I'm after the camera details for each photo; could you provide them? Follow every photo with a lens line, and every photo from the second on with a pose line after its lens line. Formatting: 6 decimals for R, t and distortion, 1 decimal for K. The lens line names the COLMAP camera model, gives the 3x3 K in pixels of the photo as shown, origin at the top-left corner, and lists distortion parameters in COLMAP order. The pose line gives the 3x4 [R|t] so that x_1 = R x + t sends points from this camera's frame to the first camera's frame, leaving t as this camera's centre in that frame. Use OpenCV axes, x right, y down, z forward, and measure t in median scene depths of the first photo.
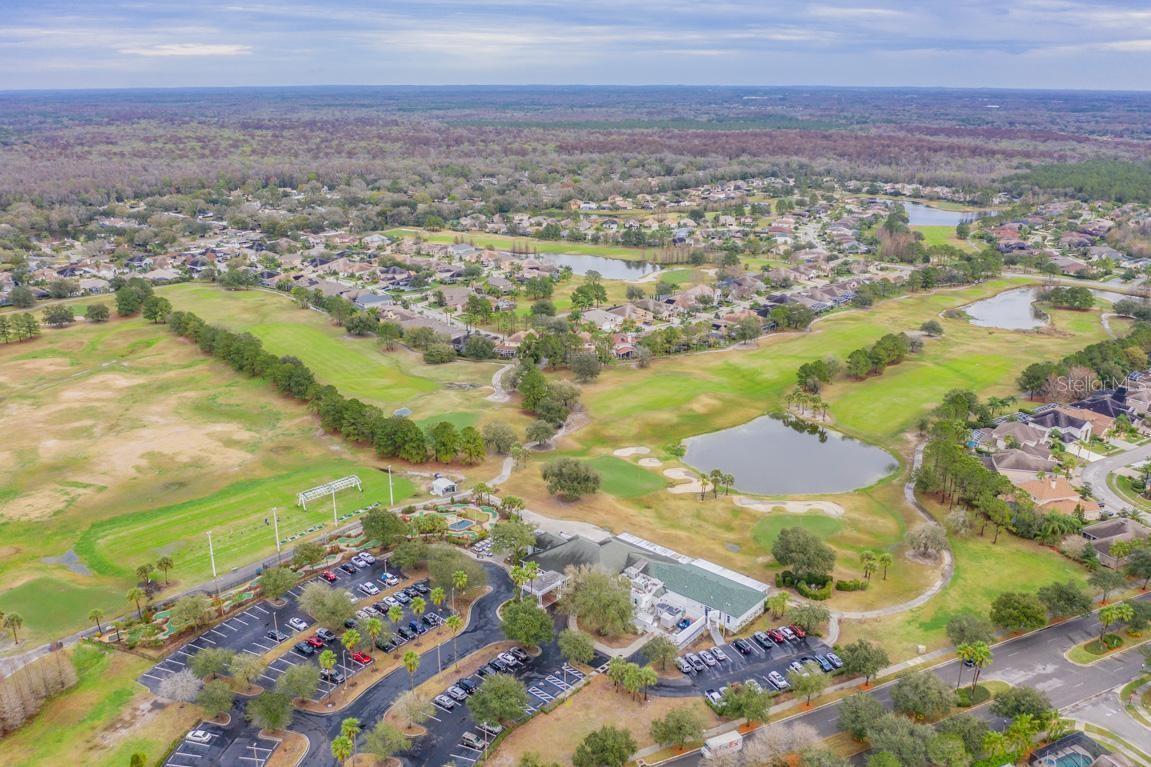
lens RADIAL K [[930.3, 0, 575.5], [0, 930.3, 383.5], [0, 0, 1]] dist [-0.037655, 0.003822]
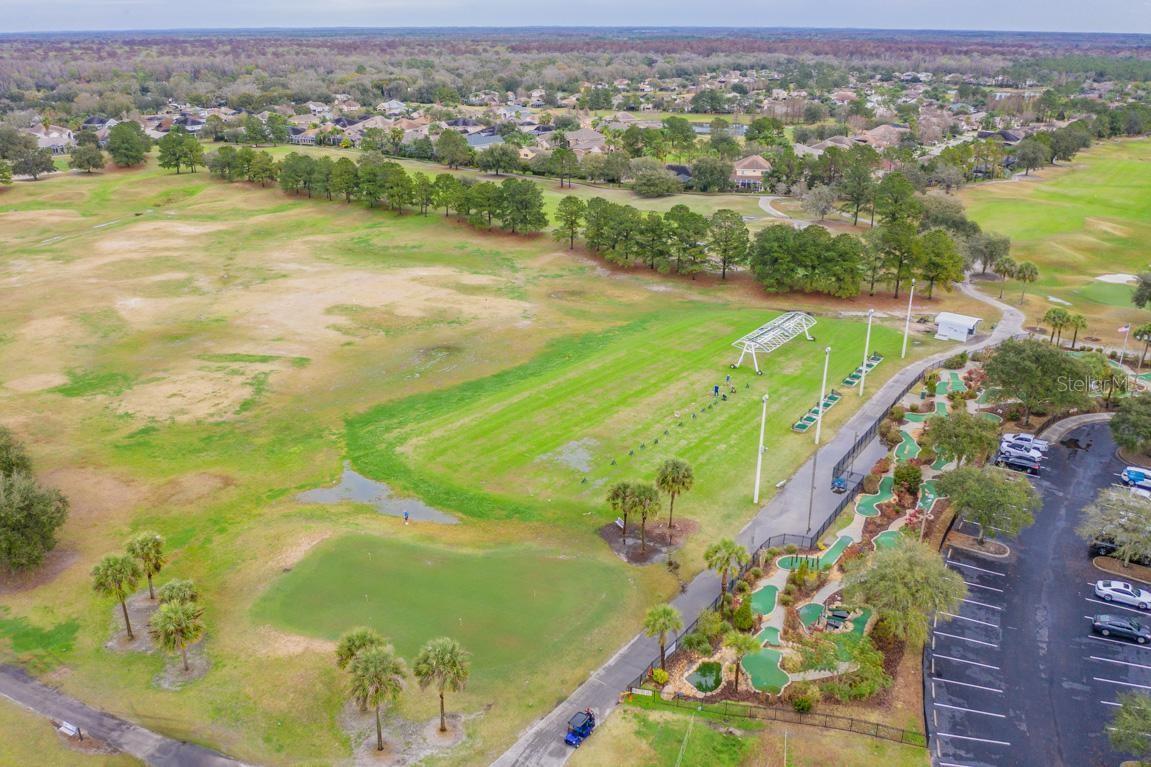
lens RADIAL K [[923.9, 0, 575.5], [0, 923.9, 383.5], [0, 0, 1]] dist [-0.039812, 0.004866]
pose [[0.991546, -0.047927, 0.120579, -0.386012], [0.040834, 0.997325, 0.060626, 0.092001], [-0.123162, -0.055190, 0.990851, 0.436466]]
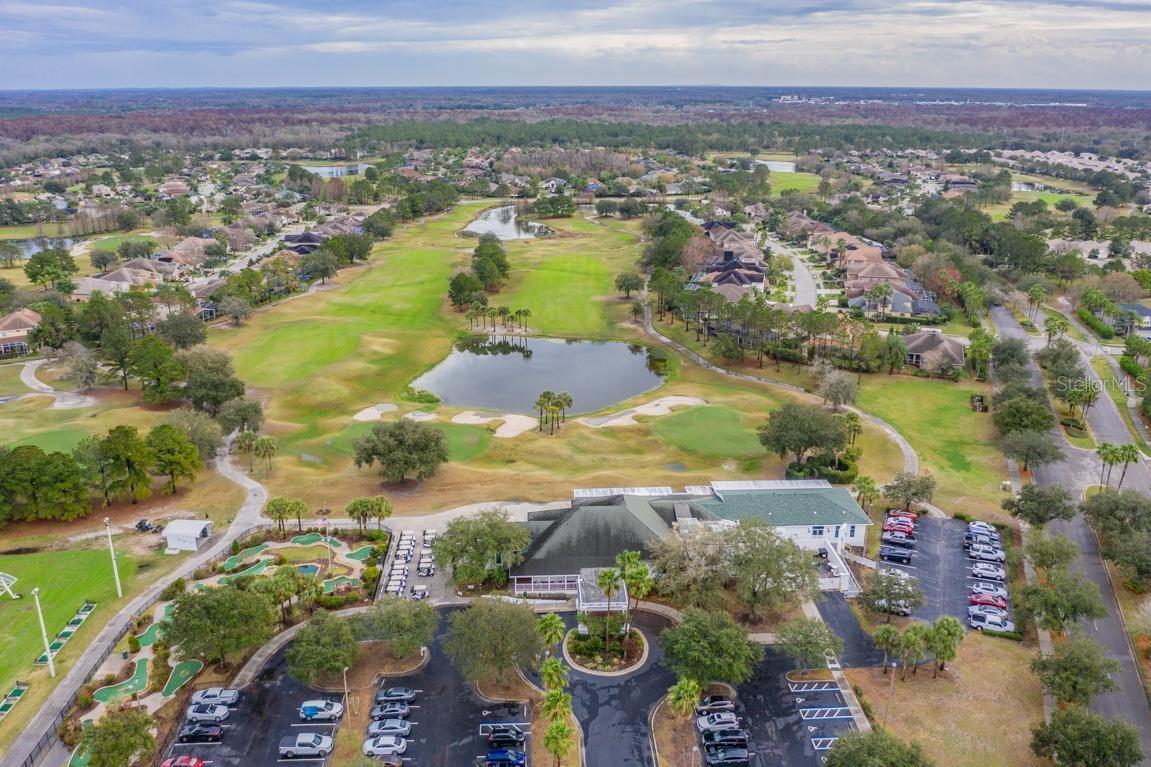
lens RADIAL K [[923.9, 0, 575.5], [0, 923.9, 383.5], [0, 0, 1]] dist [-0.039812, 0.004866]
pose [[0.717620, -0.215679, 0.662197, -0.278048], [0.215638, 0.972923, 0.083197, 0.027983], [-0.662210, 0.083091, 0.744697, 0.405125]]
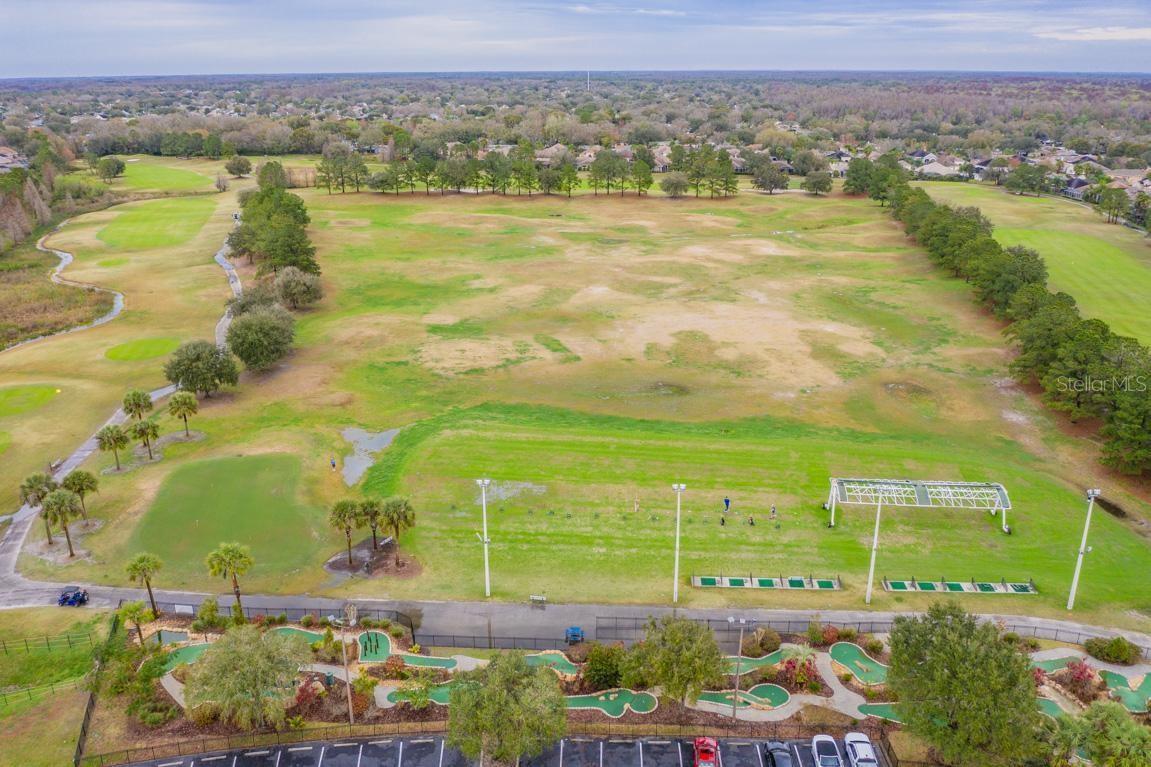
lens RADIAL K [[897.4, 0, 575.5], [0, 897.4, 383.5], [0, 0, 1]] dist [-0.039615, 0.003606]
pose [[0.624777, 0.258059, -0.736926, -0.084293], [-0.238783, 0.961736, 0.134340, 0.047462], [0.743395, 0.092033, 0.662490, 0.570101]]
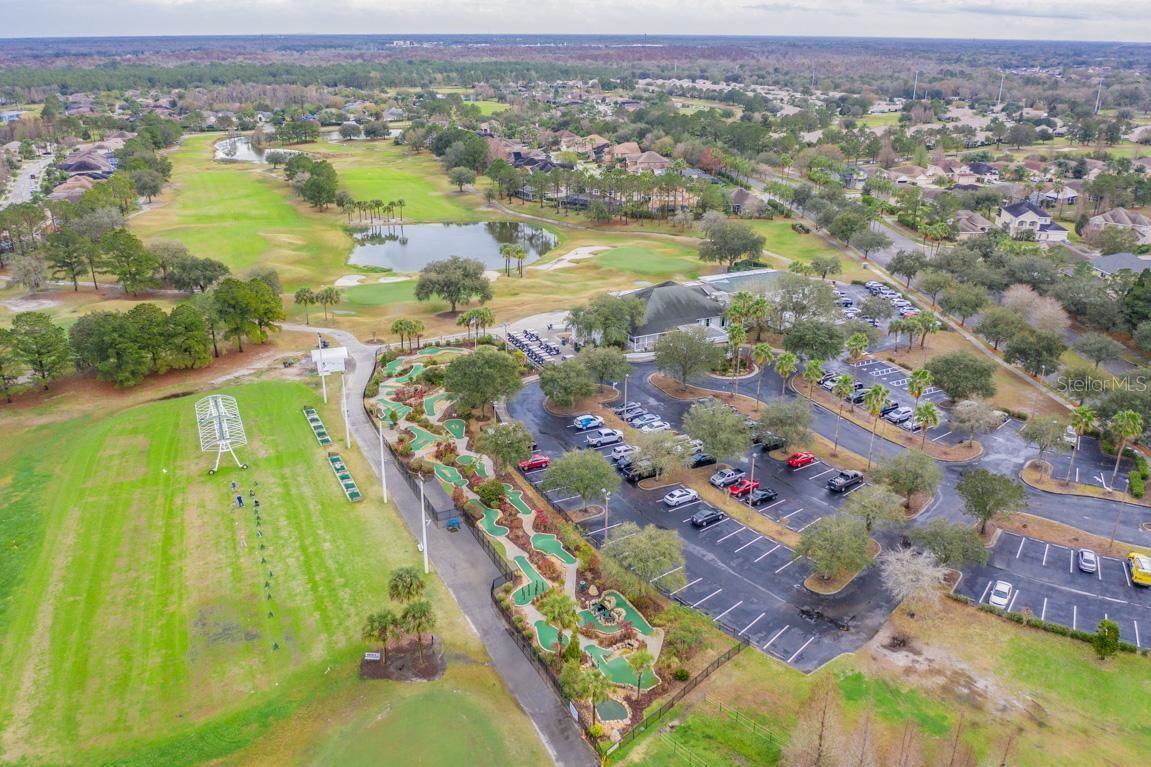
lens RADIAL K [[897.4, 0, 575.5], [0, 897.4, 383.5], [0, 0, 1]] dist [-0.039615, 0.003606]
pose [[0.375090, -0.337929, 0.863198, -0.525756], [0.283522, 0.928384, 0.240248, 0.027784], [-0.882566, 0.154621, 0.444037, 0.537145]]
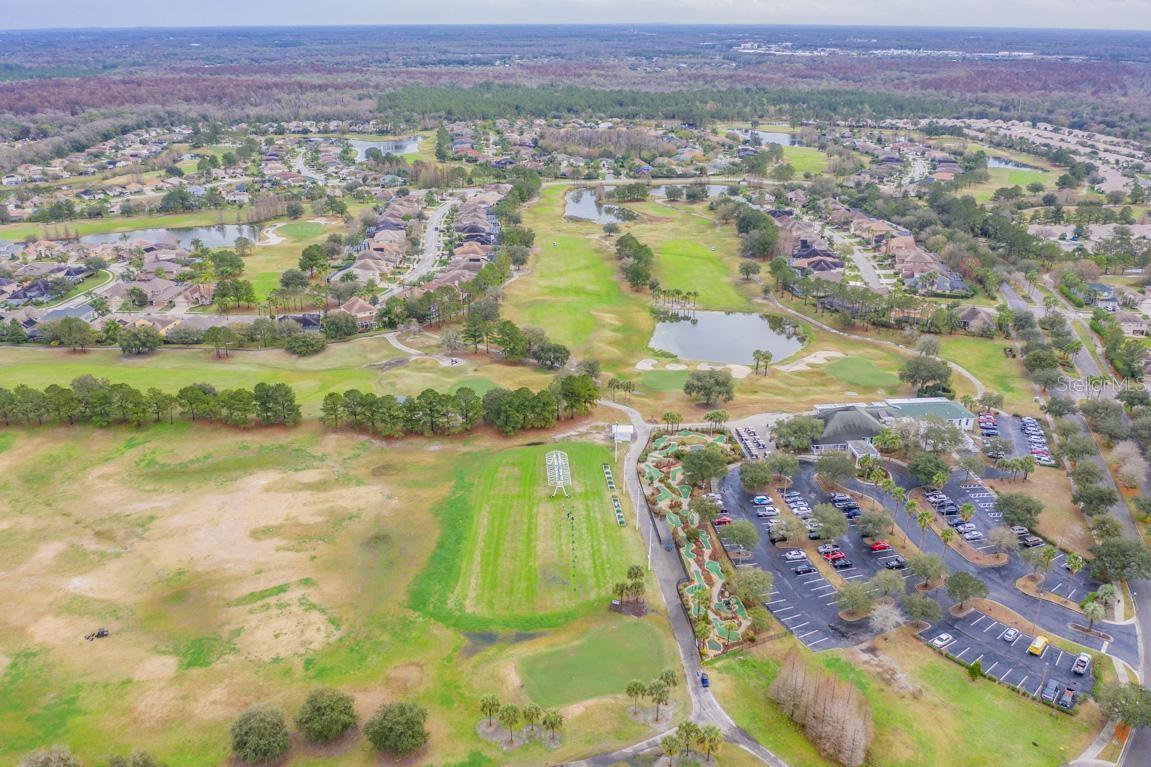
lens RADIAL K [[923.9, 0, 575.5], [0, 923.9, 383.5], [0, 0, 1]] dist [-0.039812, 0.004866]
pose [[0.677188, -0.269658, 0.684618, -0.749849], [0.226894, 0.961614, 0.154330, -0.092758], [-0.699955, 0.050825, 0.712377, 0.290326]]
